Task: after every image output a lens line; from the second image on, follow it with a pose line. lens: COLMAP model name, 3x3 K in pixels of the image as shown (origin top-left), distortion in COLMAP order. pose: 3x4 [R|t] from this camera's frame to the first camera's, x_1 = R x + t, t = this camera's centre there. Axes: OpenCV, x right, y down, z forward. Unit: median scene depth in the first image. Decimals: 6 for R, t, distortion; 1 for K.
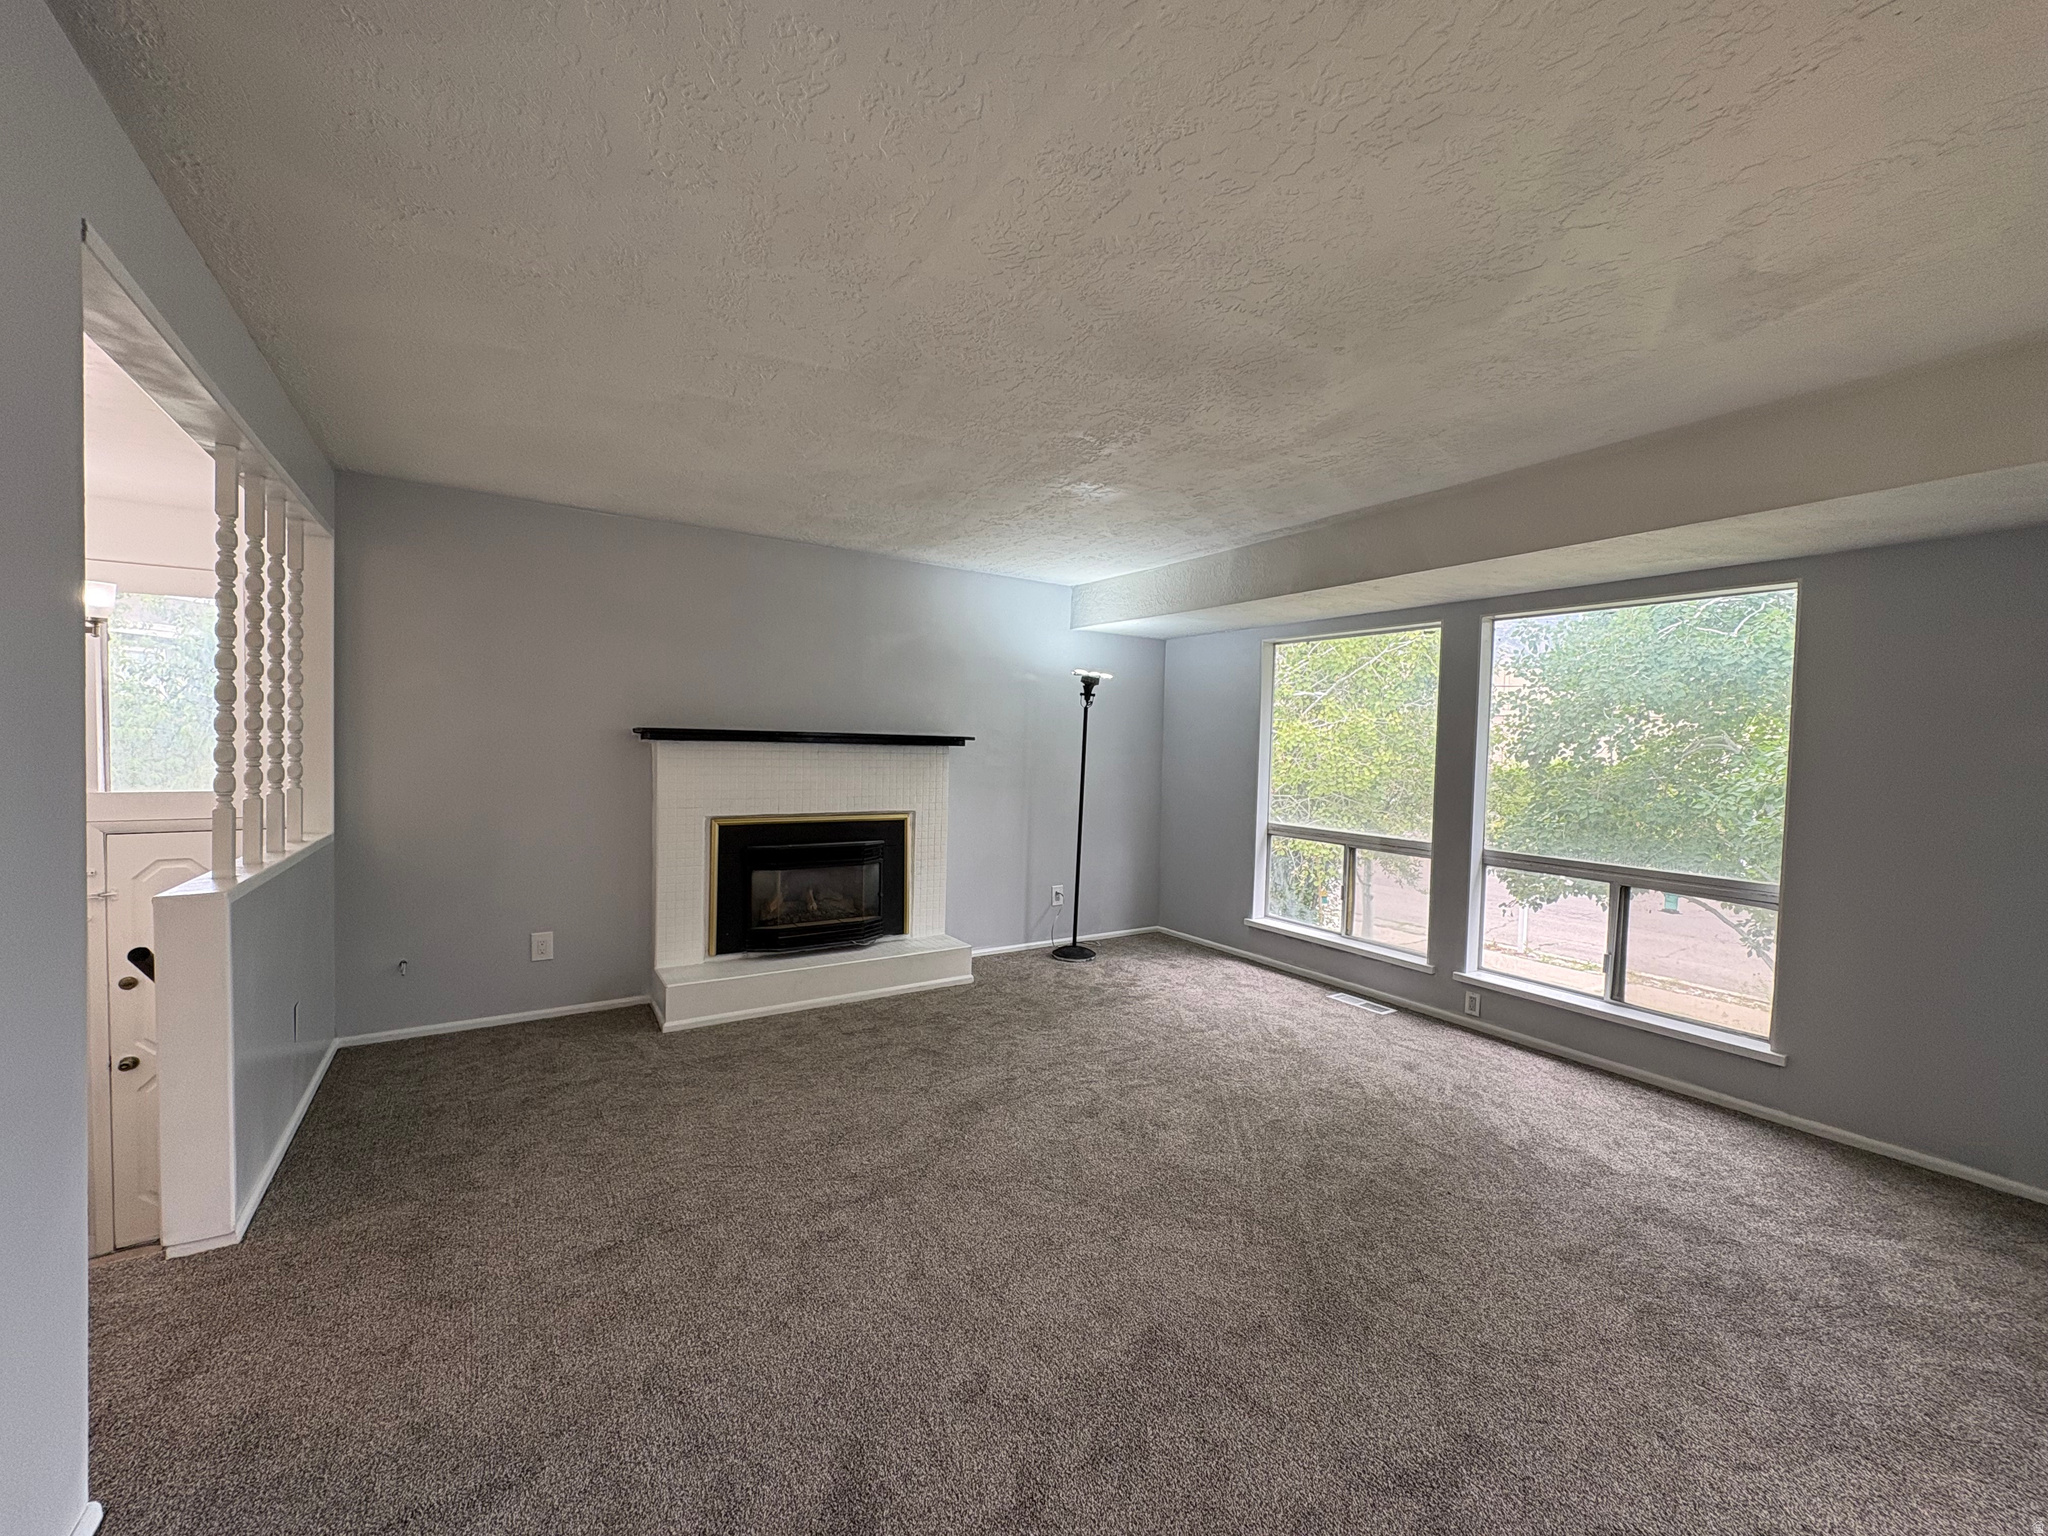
lens RADIAL K [[813.0, 0, 1024.0], [0, 813.0, 768.0], [0, 0, 1]] dist [-0.001241, 0.000100]
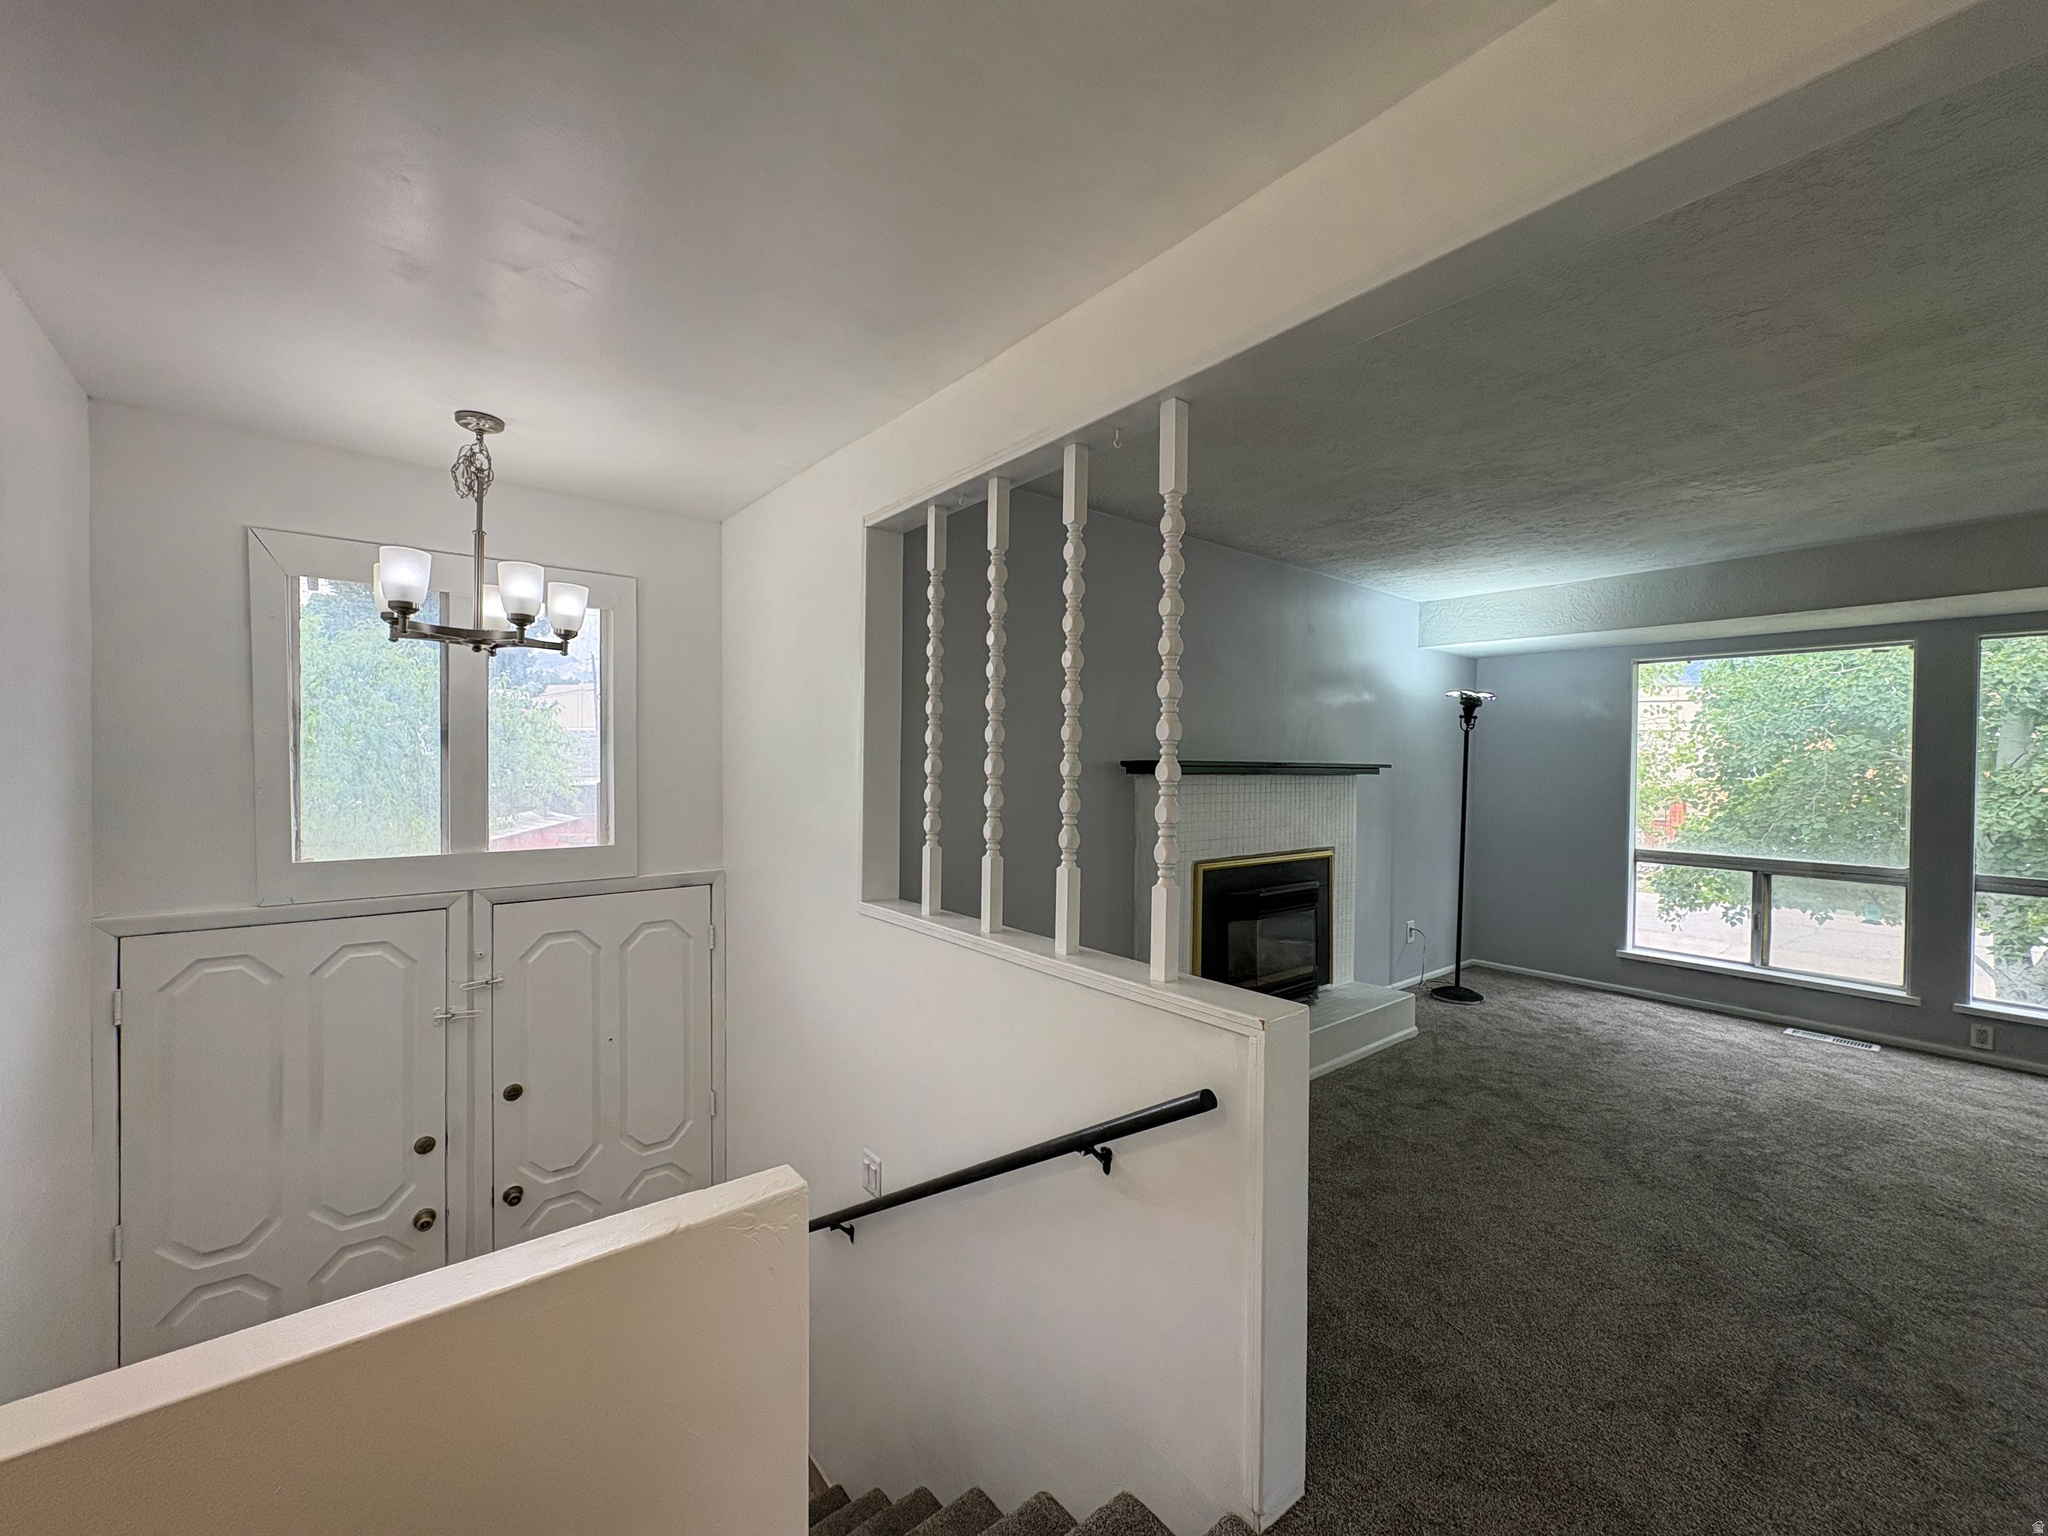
lens RADIAL K [[813.0, 0, 1024.0], [0, 813.0, 768.0], [0, 0, 1]] dist [-0.001241, 0.000100]
pose [[0.994686, -0.013434, 0.102071, -0.605931], [0.015645, 0.999659, -0.020899, -0.022758], [-0.101756, 0.022385, 0.994558, 0.138987]]
